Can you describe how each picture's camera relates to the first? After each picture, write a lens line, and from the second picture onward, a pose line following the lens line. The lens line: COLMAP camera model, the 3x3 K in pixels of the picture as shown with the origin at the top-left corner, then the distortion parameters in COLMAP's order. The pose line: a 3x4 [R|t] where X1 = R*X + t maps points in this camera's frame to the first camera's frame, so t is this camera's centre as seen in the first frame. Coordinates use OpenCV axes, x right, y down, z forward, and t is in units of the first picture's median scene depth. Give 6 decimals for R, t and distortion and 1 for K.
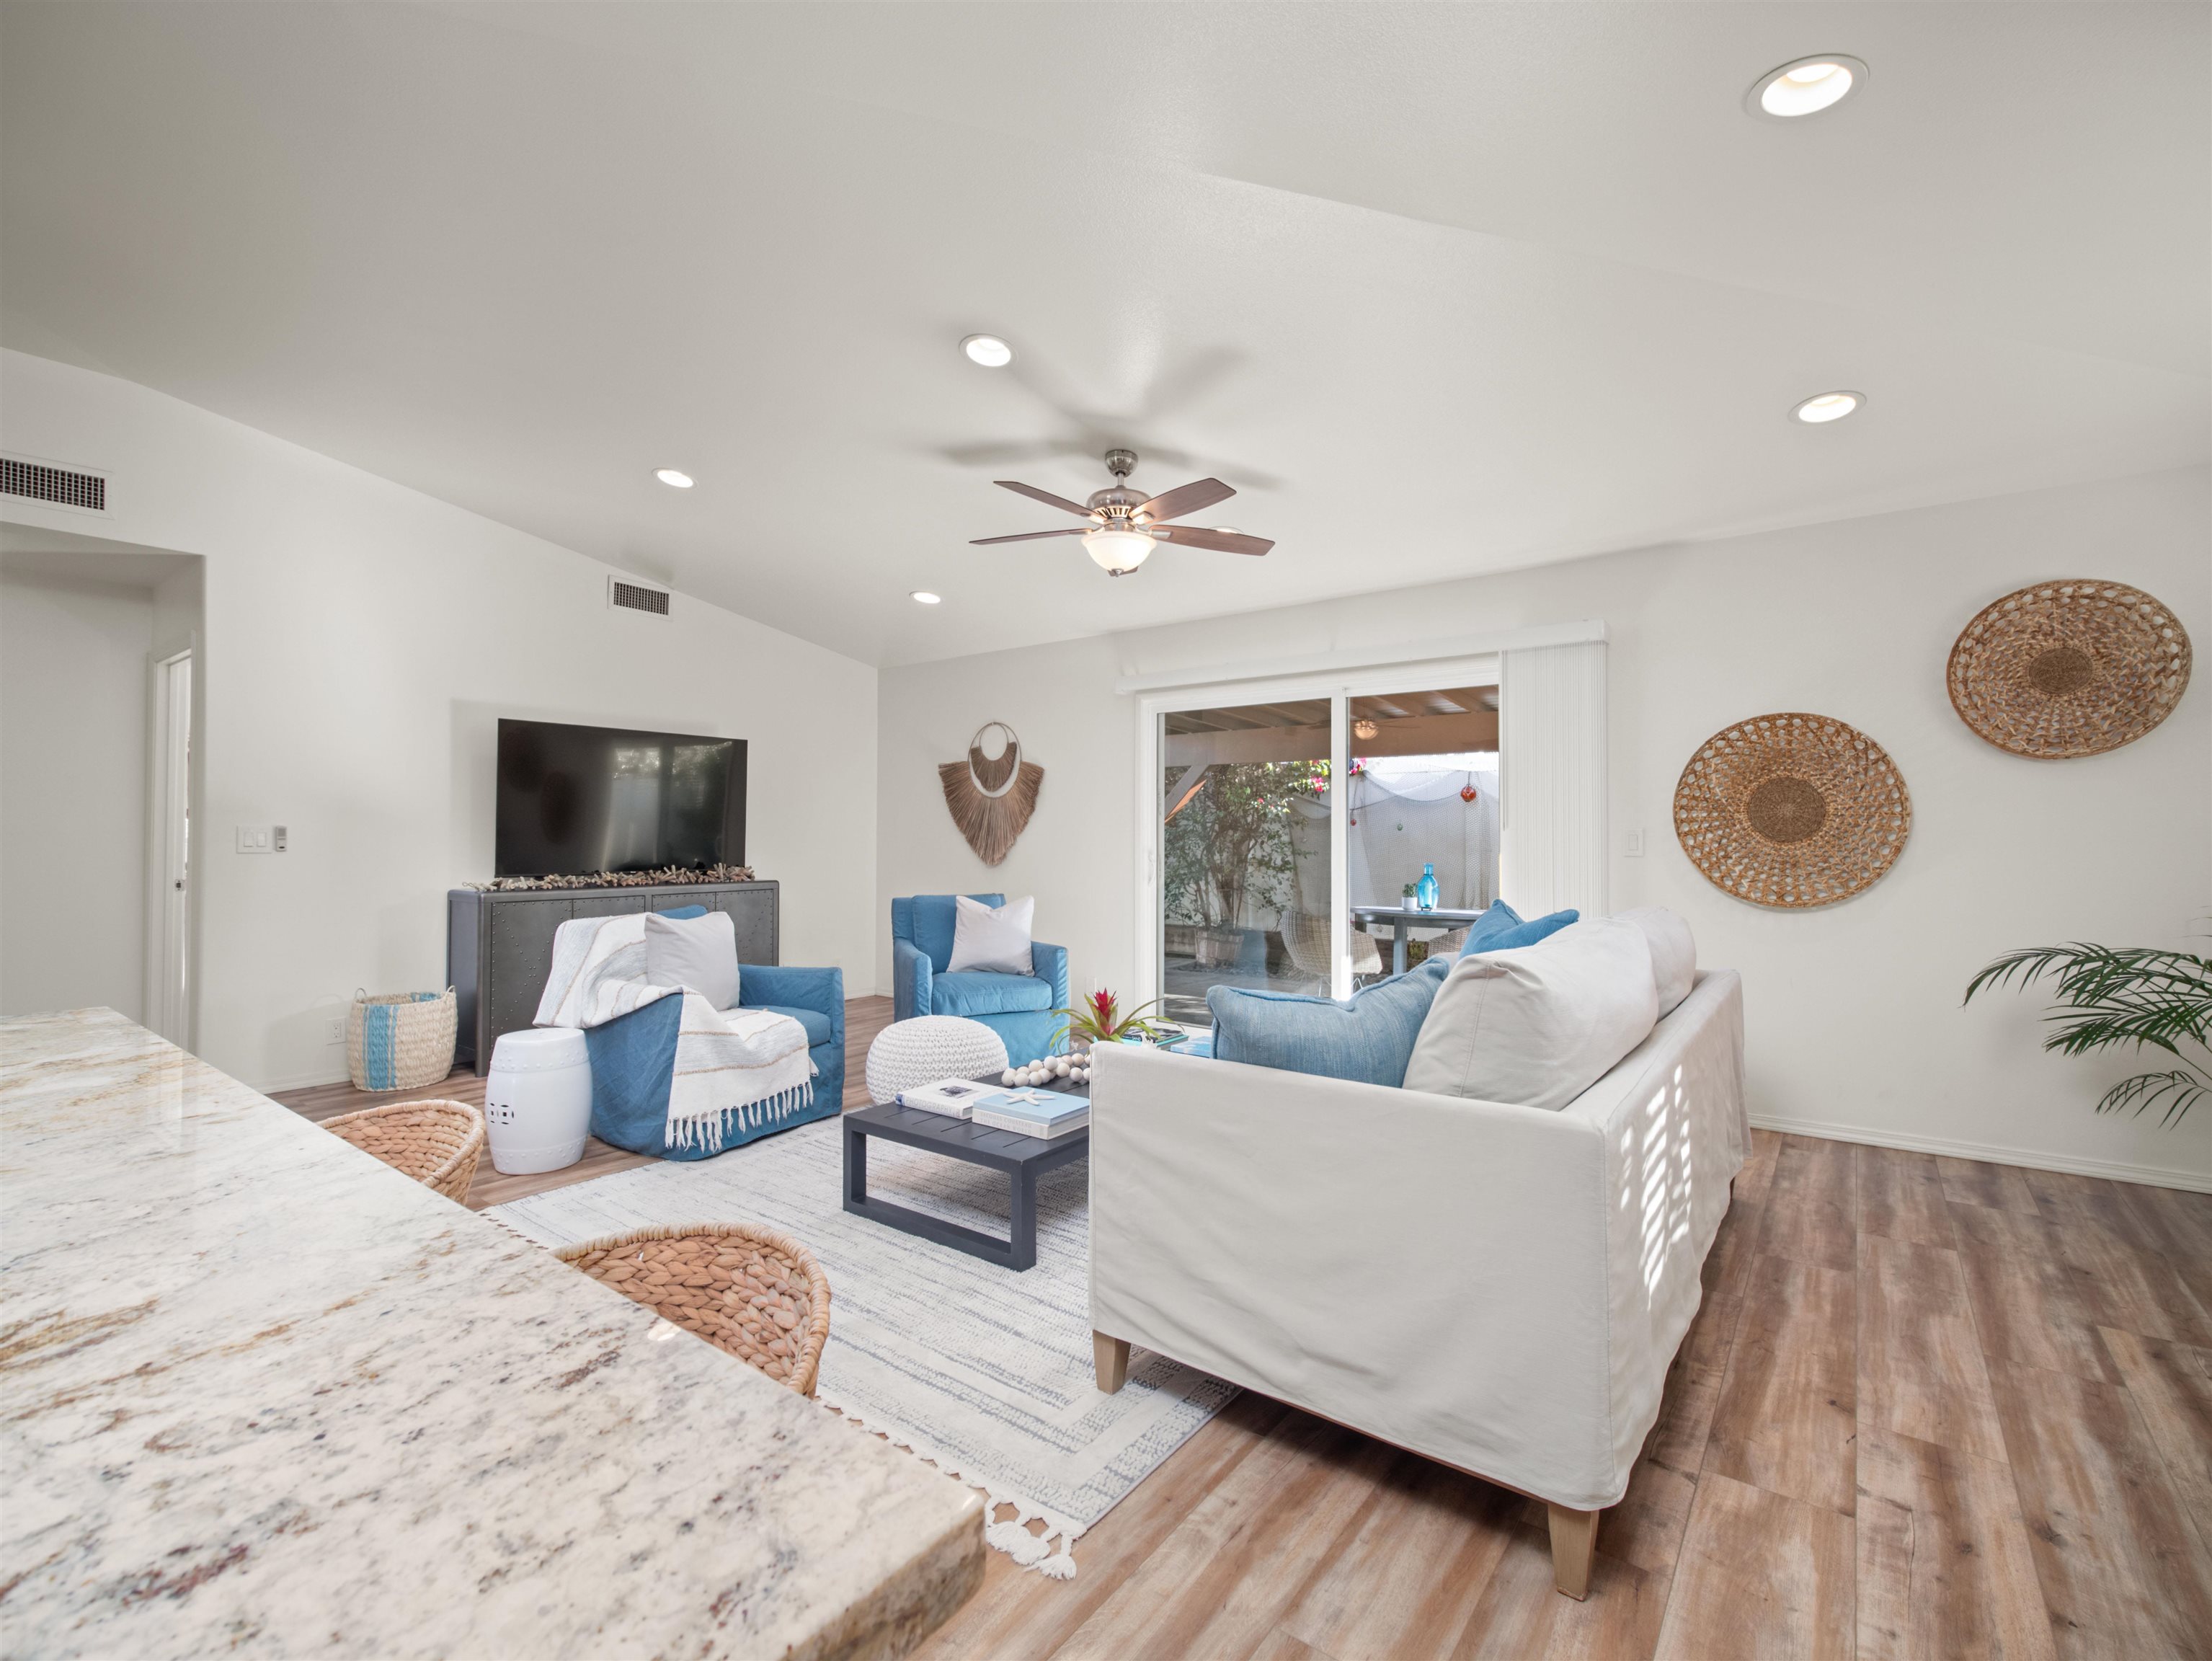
lens RADIAL K [[973.1, 0, 1098.0], [0, 973.1, 823.3], [0, 0, 1]] dist [-0.000416, -0.000007]
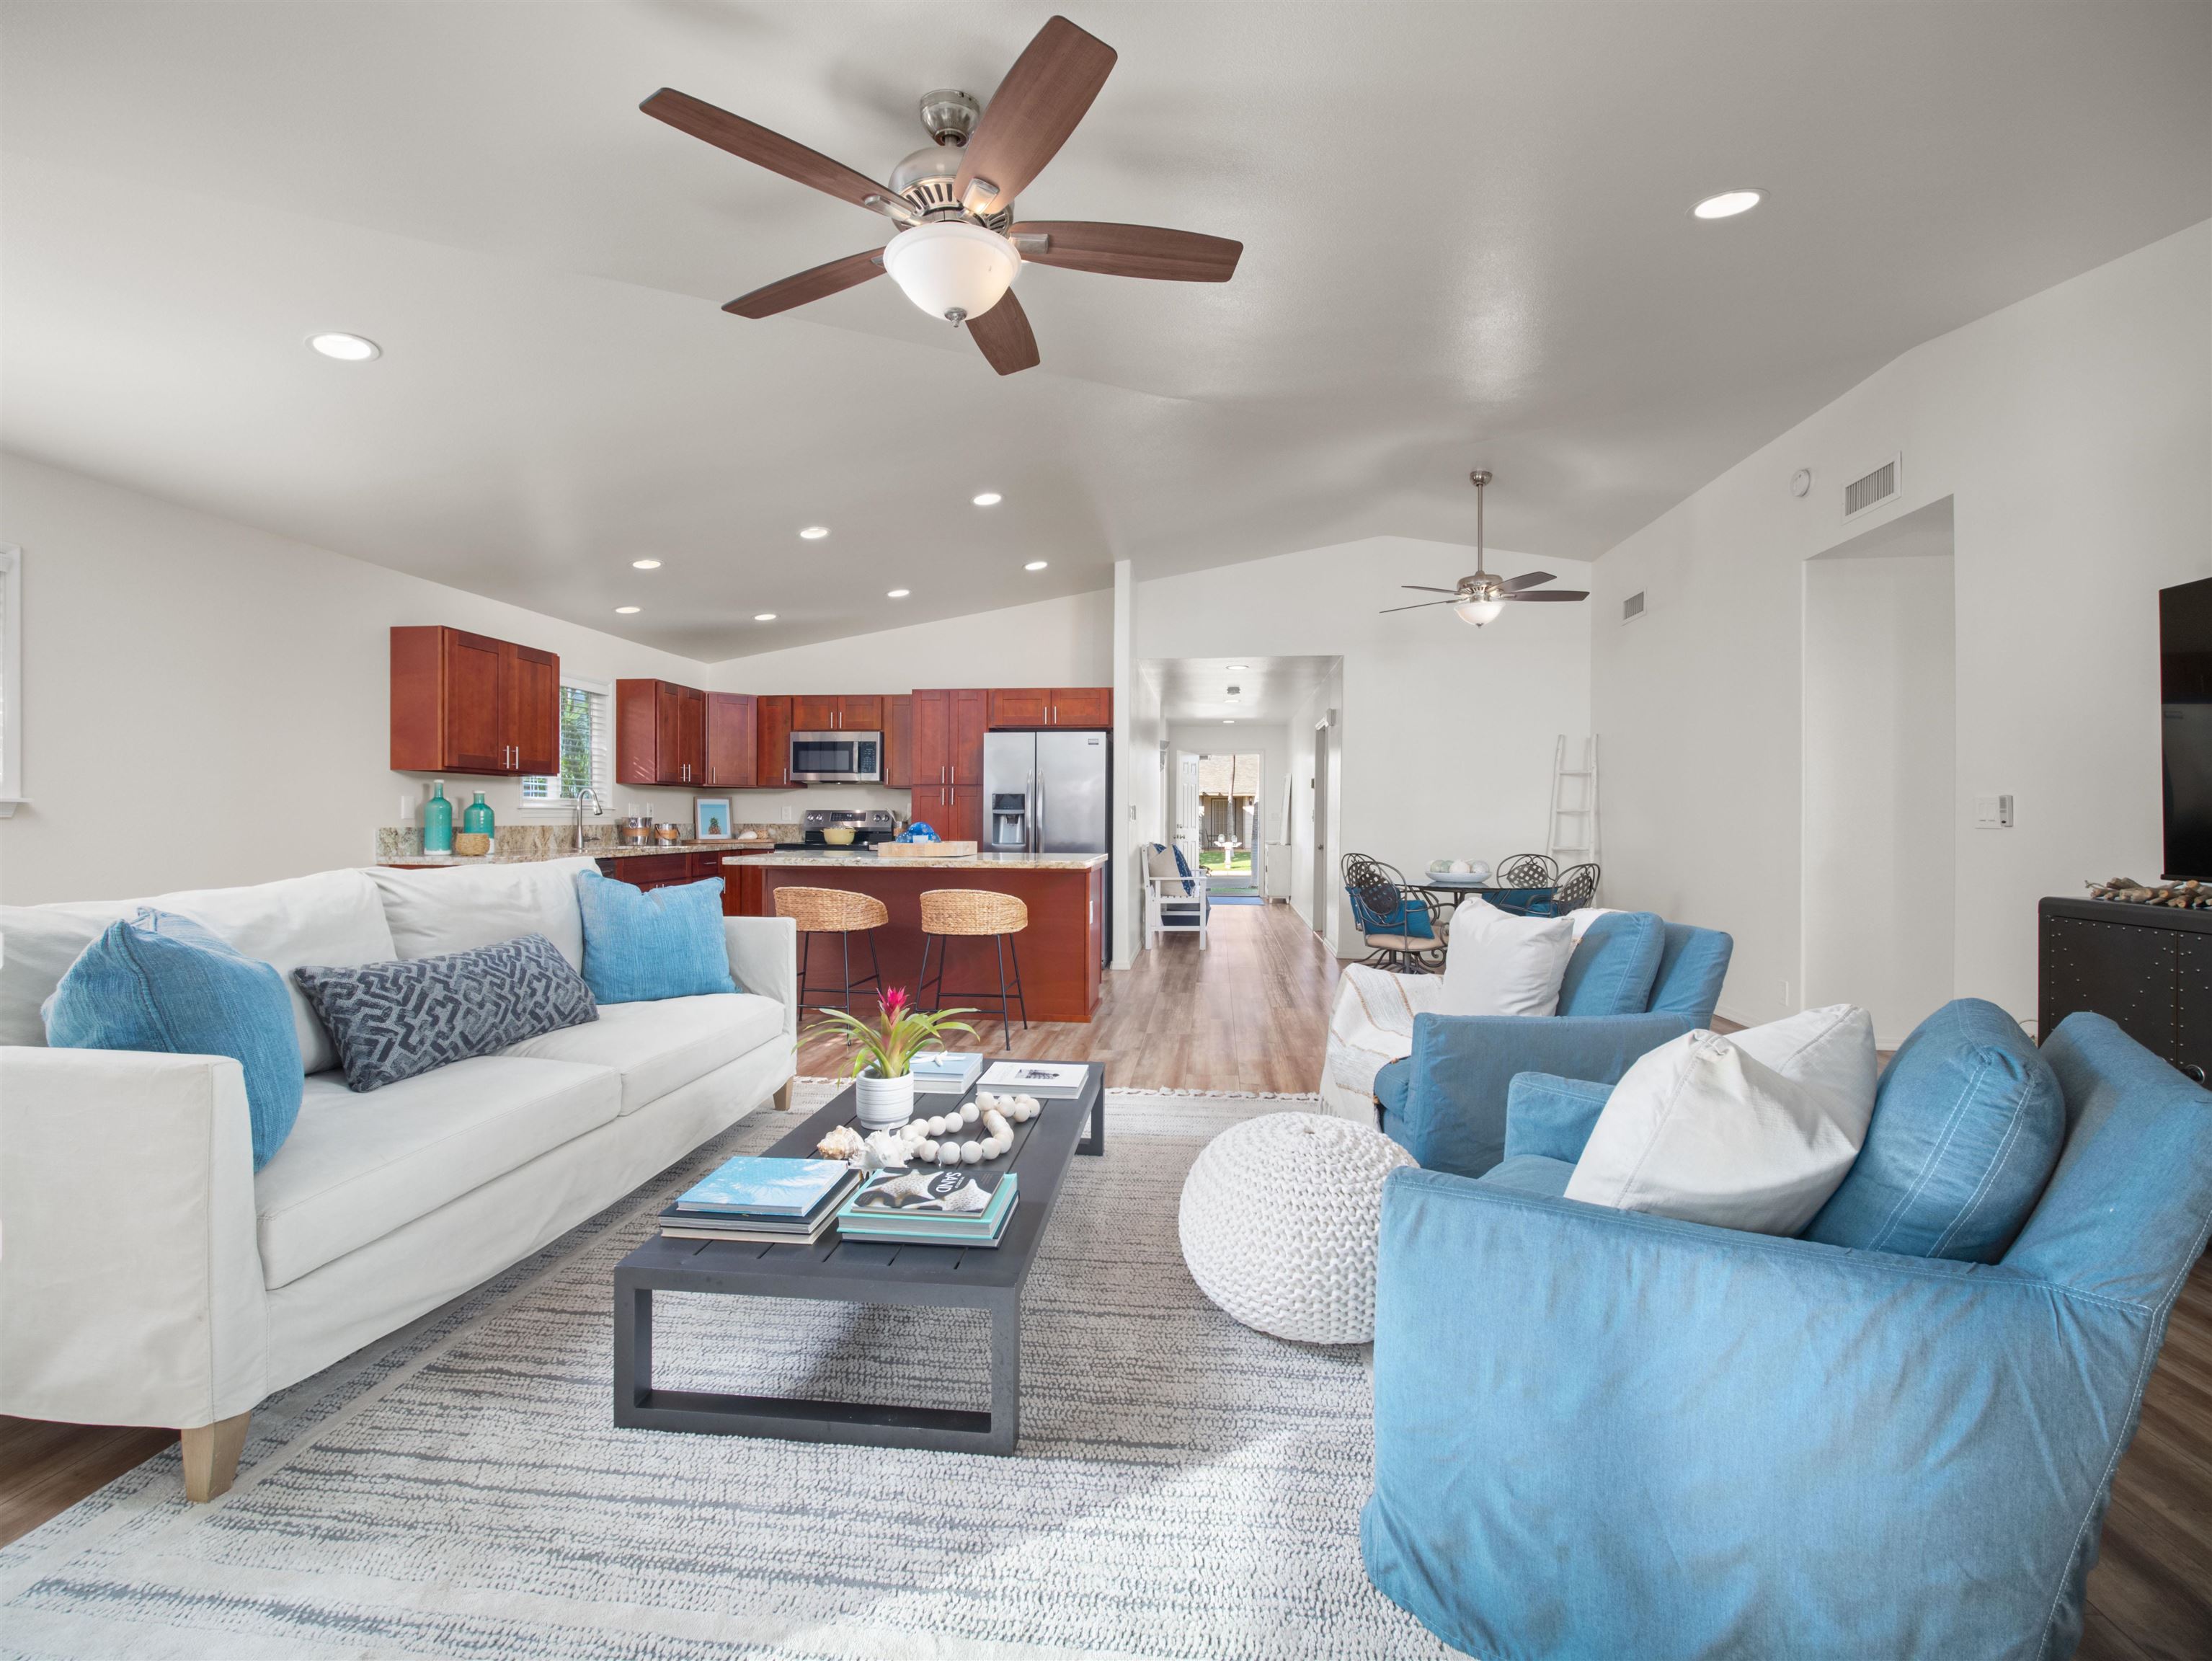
lens RADIAL K [[973.1, 0, 1098.0], [0, 973.1, 823.3], [0, 0, 1]] dist [-0.000416, -0.000007]
pose [[-0.863569, -0.001258, -0.504229, 0.191606], [0.002161, 0.999978, -0.006195, 0.028020], [0.504226, -0.006440, -0.863548, 1.301435]]
